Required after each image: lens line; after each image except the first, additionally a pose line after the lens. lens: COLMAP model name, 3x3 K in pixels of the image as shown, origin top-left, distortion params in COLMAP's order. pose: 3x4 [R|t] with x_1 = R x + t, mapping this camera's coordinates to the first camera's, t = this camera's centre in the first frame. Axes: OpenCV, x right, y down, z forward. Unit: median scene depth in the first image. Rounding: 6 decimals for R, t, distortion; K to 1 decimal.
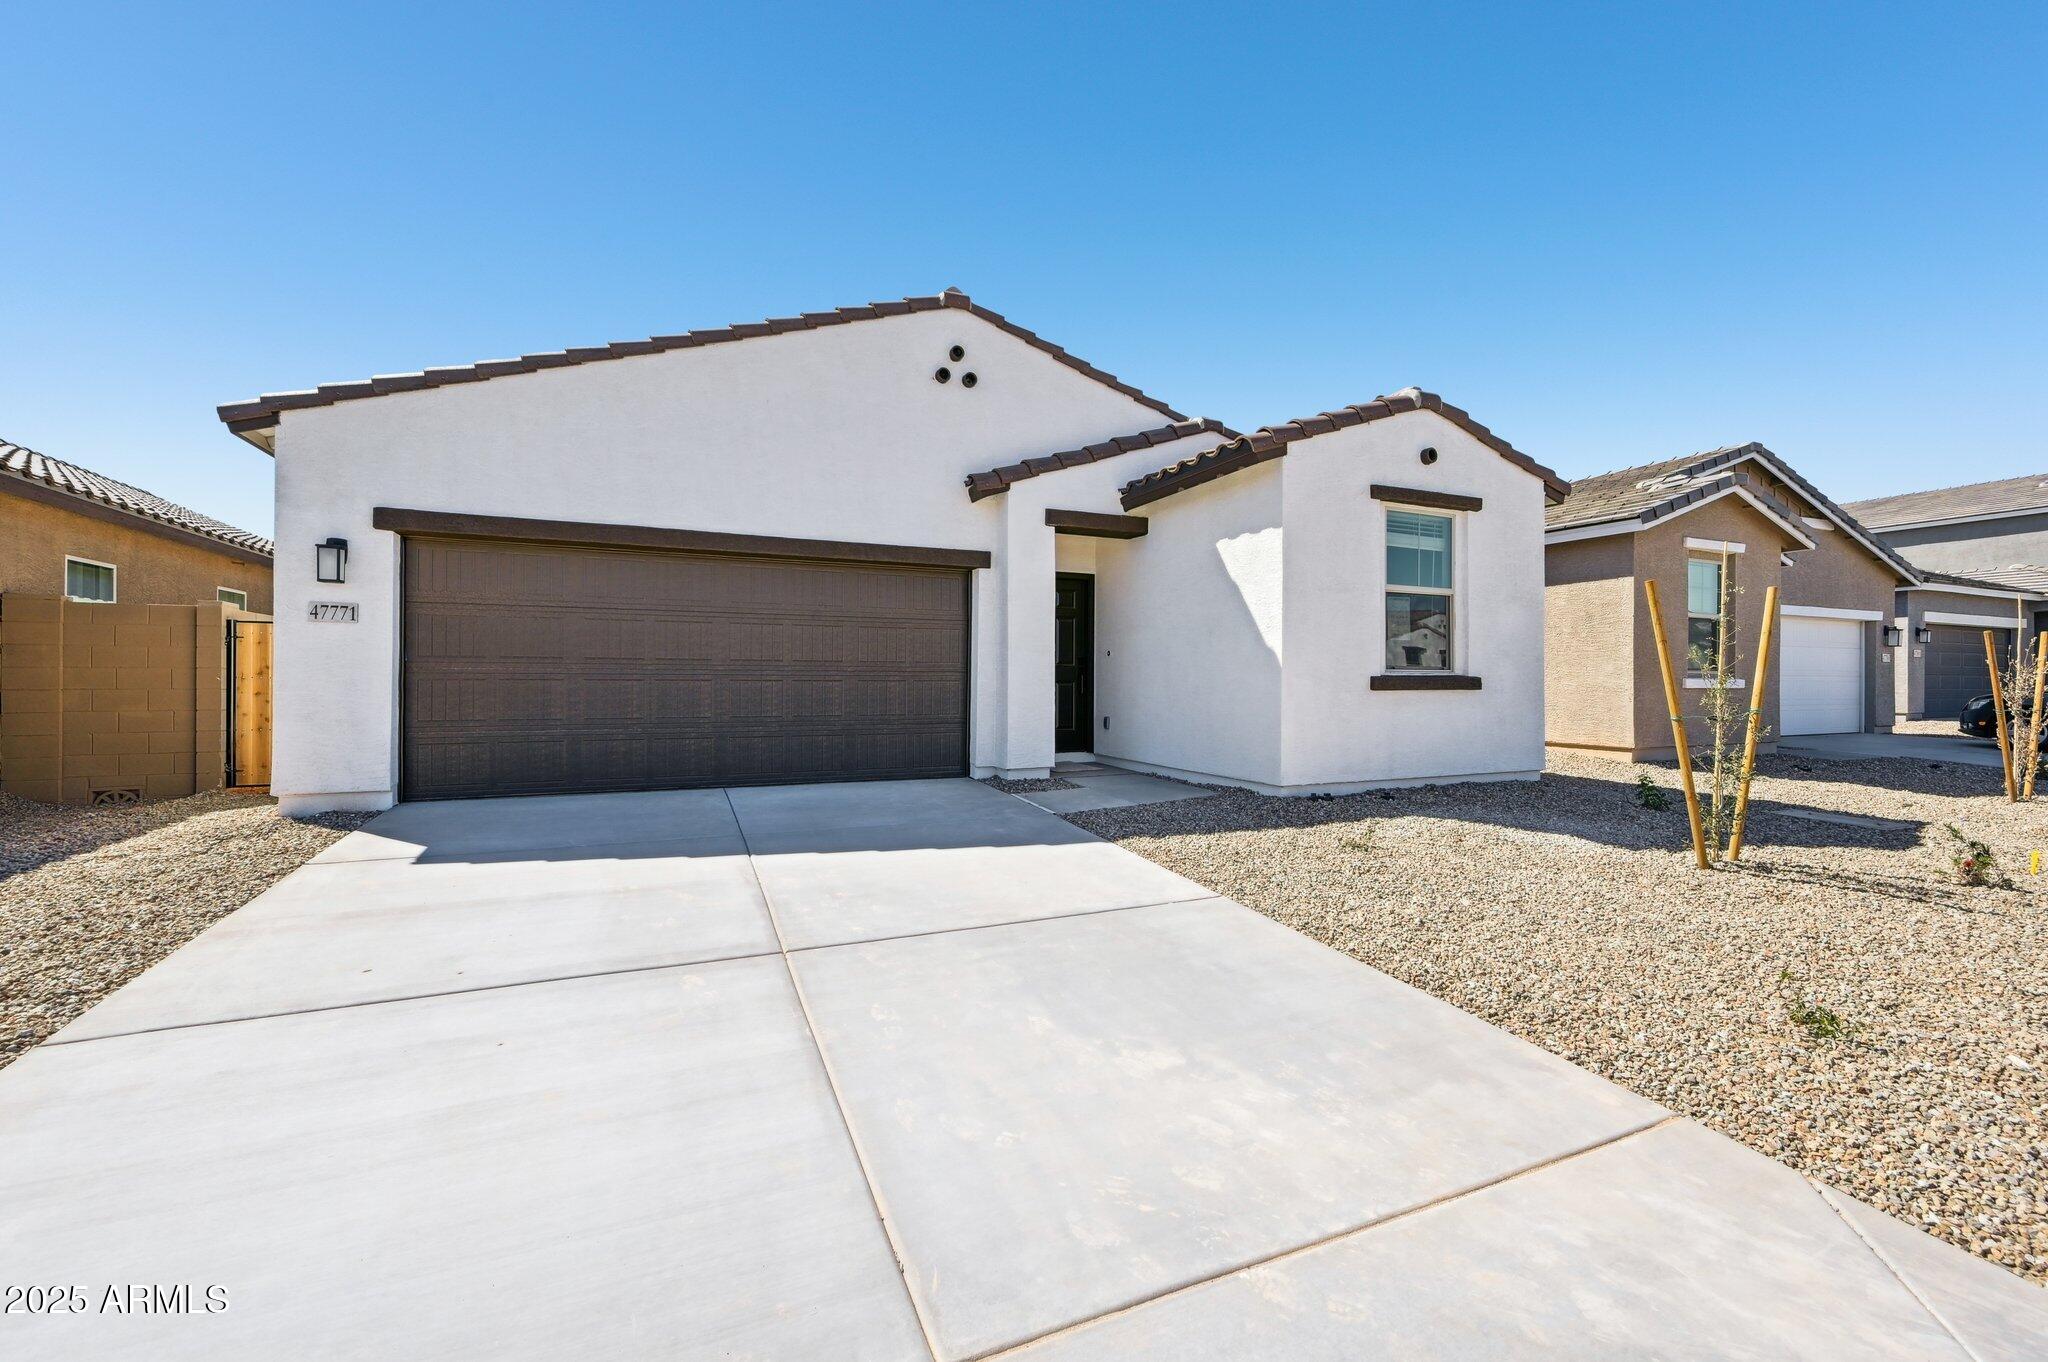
lens RADIAL K [[835.8, 0, 1036.8], [0, 835.8, 676.0], [0, 0, 1]] dist [0.000504, -0.000001]
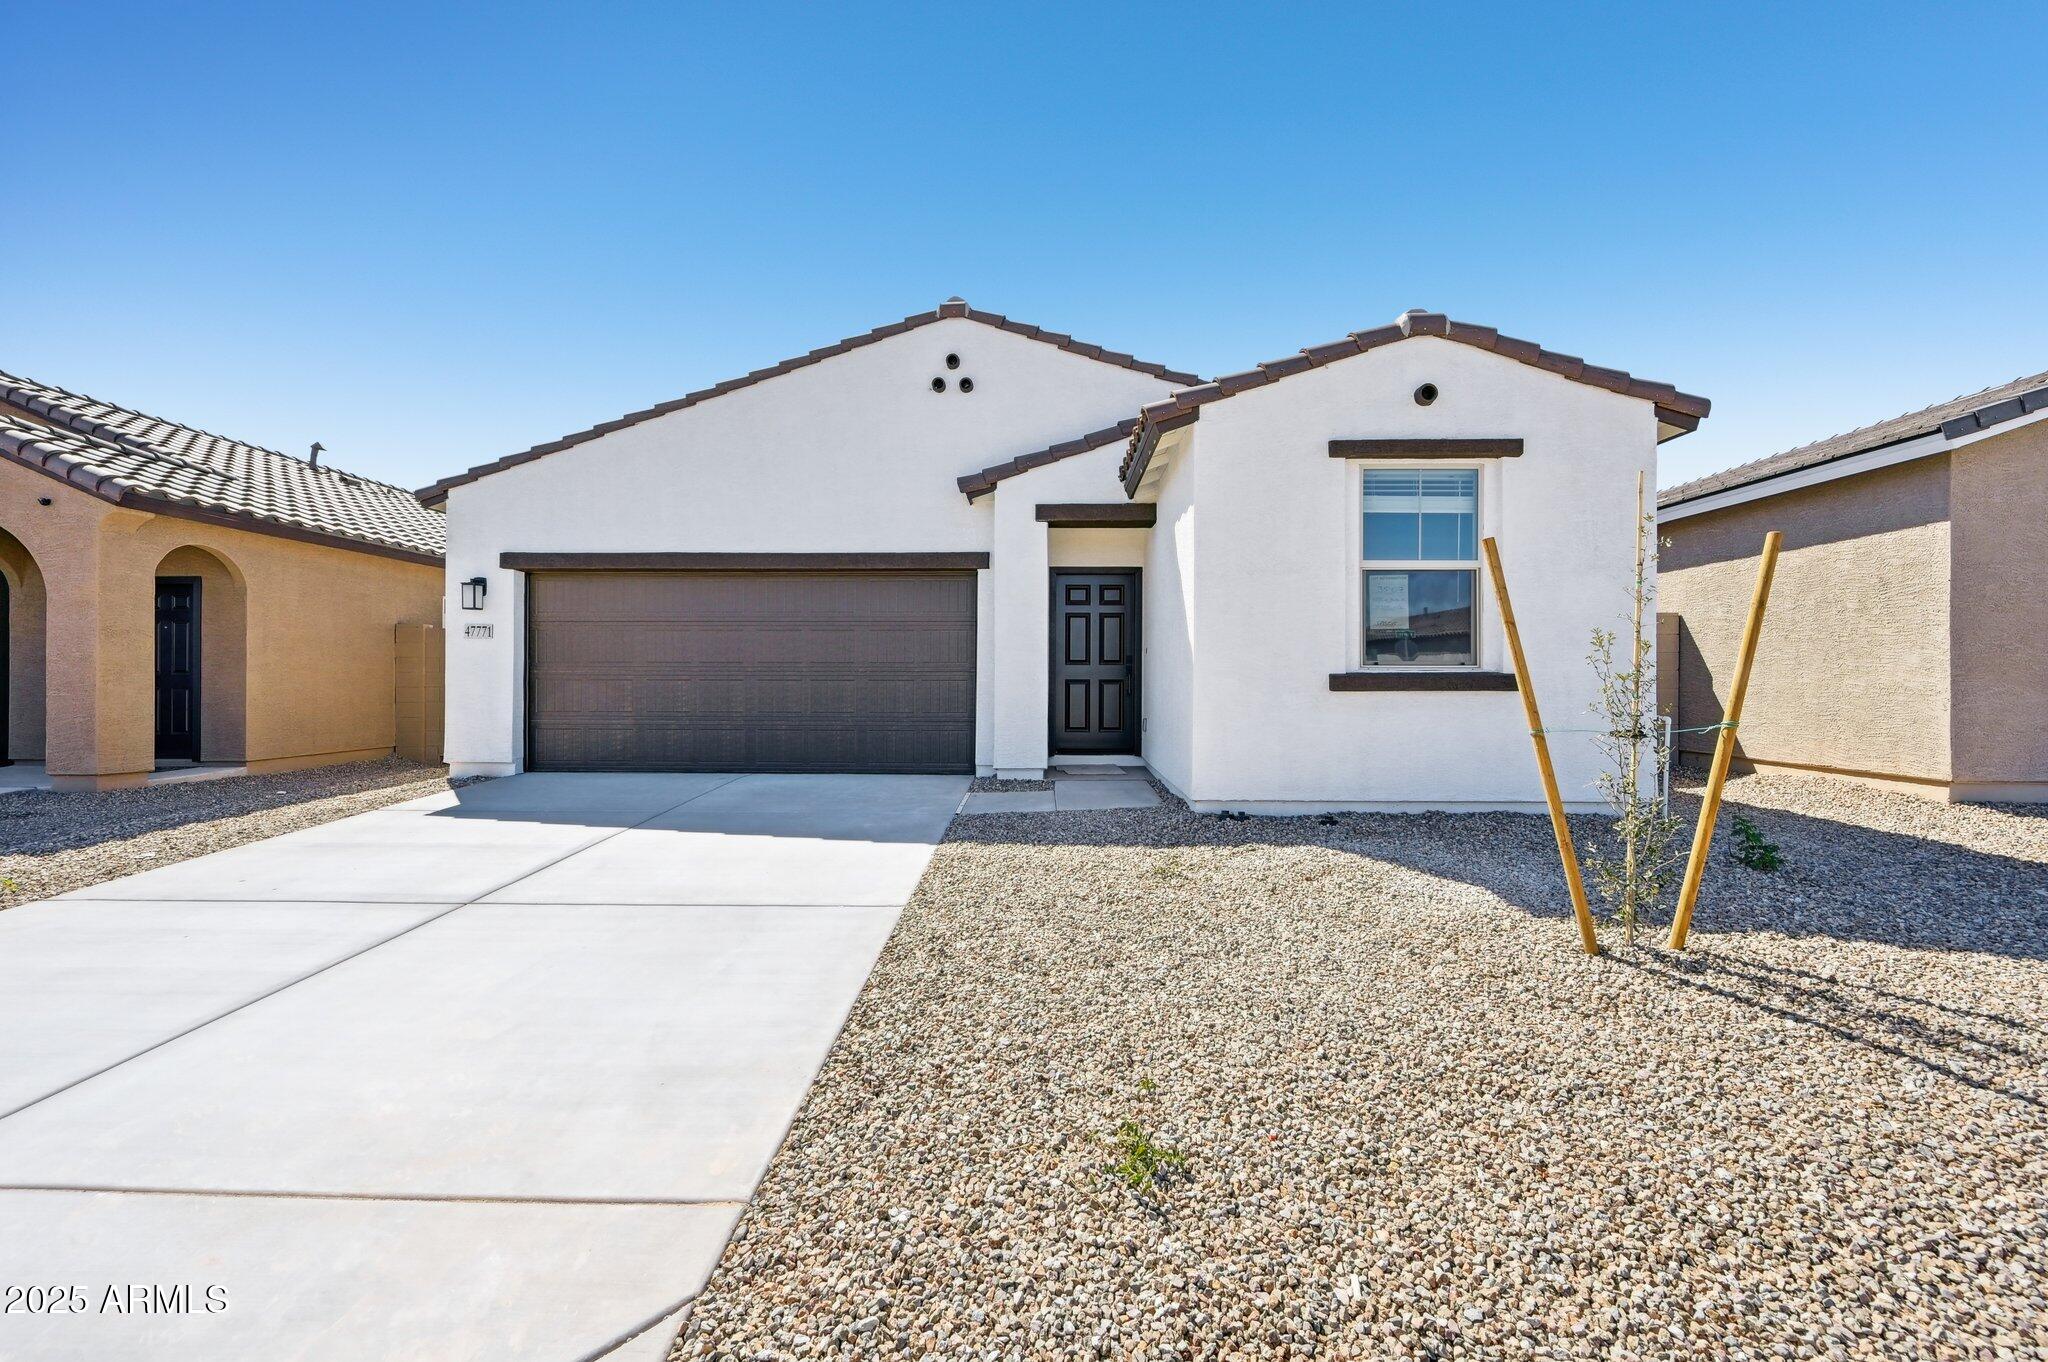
lens RADIAL K [[835.8, 0, 1036.8], [0, 835.8, 676.0], [0, 0, 1]] dist [0.000504, -0.000001]
pose [[0.901368, -0.004012, -0.433035, 0.451659], [0.003906, 0.999992, -0.001134, 0.002016], [0.433035, -0.000669, 0.901377, 0.122529]]
